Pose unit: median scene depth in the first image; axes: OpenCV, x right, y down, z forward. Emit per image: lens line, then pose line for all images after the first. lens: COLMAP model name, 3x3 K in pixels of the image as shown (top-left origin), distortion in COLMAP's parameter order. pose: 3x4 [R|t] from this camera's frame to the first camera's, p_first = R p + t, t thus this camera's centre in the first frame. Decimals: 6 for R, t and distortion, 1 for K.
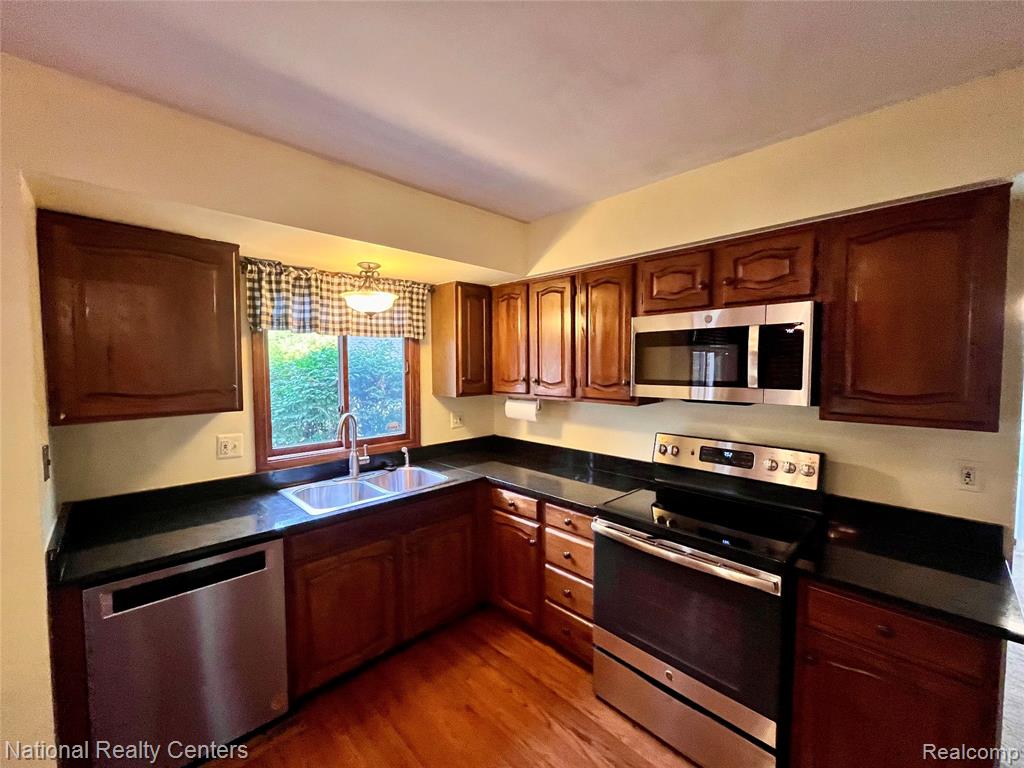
lens RADIAL K [[416.1, 0, 511.9], [0, 416.1, 385.3], [0, 0, 1]] dist [-0.003720, -0.000205]
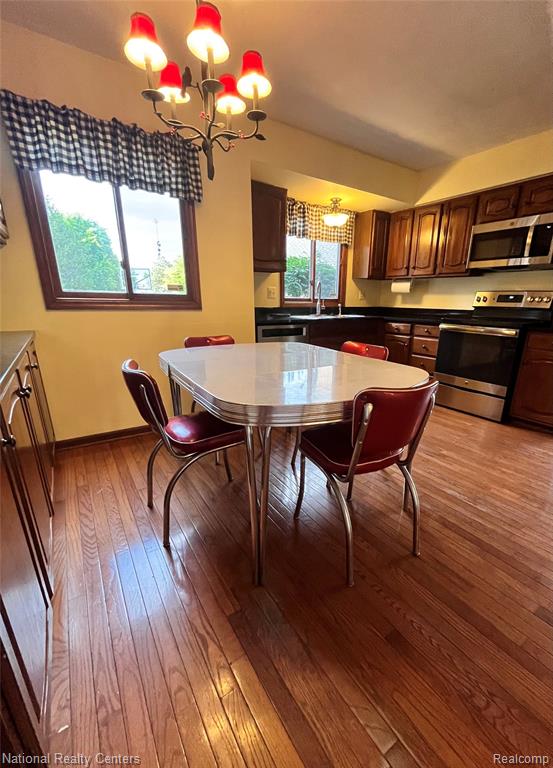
lens RADIAL K [[329.9, 0, 302.7], [0, 329.9, 405.5], [0, 0, 1]] dist [-0.004426, 0.000076]
pose [[0.988384, 0.063300, -0.138170, -0.222900], [-0.025430, 0.965199, 0.260278, 0.252506], [0.149837, -0.253741, 0.955597, -0.768376]]
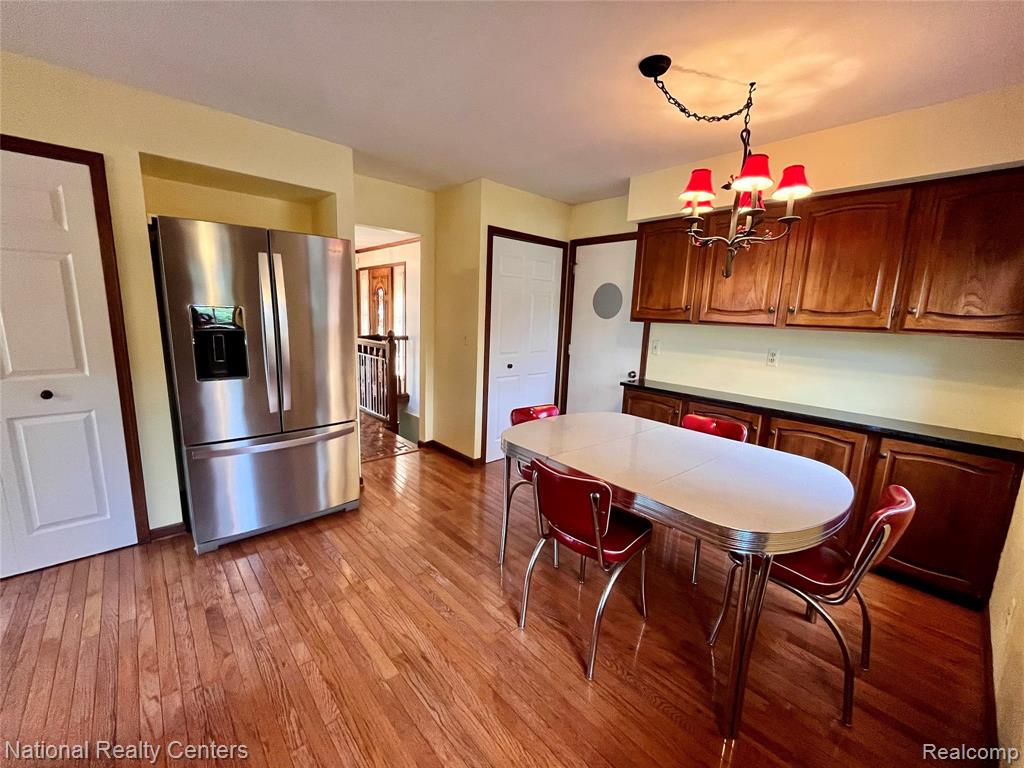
lens RADIAL K [[416.1, 0, 515.4], [0, 416.1, 383.6], [0, 0, 1]] dist [-0.003720, -0.000205]
pose [[-0.999163, -0.037996, 0.015131, -0.104621], [-0.033614, 0.973689, 0.225388, 0.033179], [-0.023297, 0.224691, -0.974152, 0.866145]]
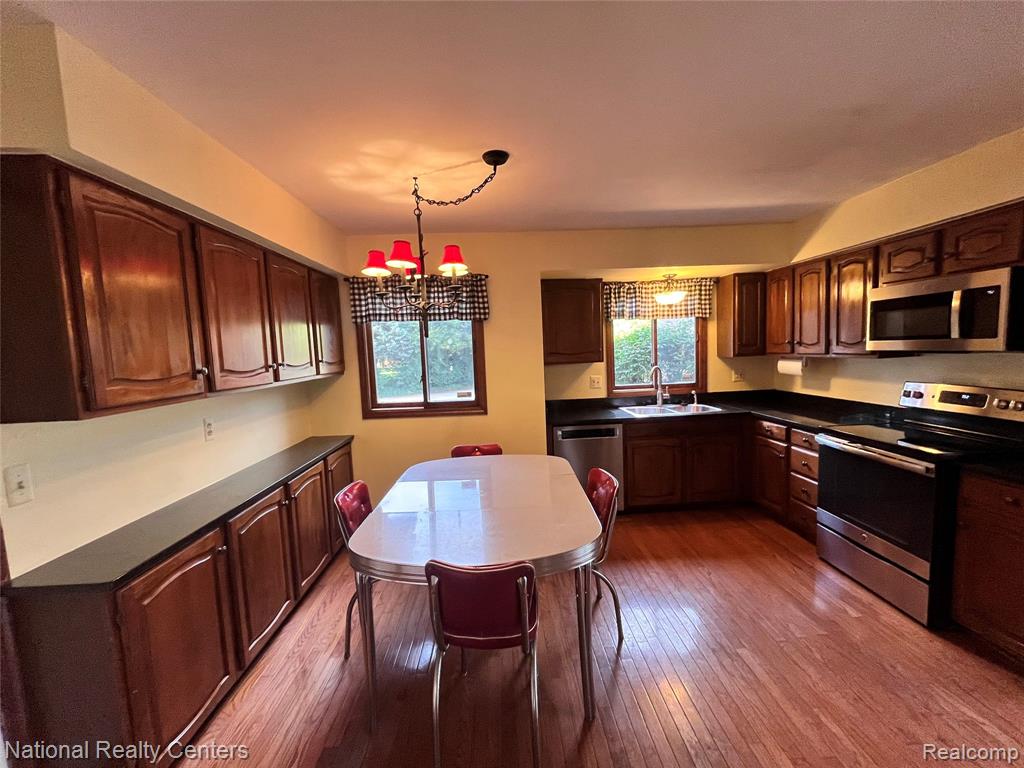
lens RADIAL K [[416.1, 0, 510.6], [0, 416.1, 385.5], [0, 0, 1]] dist [-0.003720, -0.000205]
pose [[0.743113, 0.030995, -0.668448, 0.303527], [0.006873, 0.998520, 0.053941, 0.053739], [0.669131, -0.044679, 0.741801, -0.663963]]
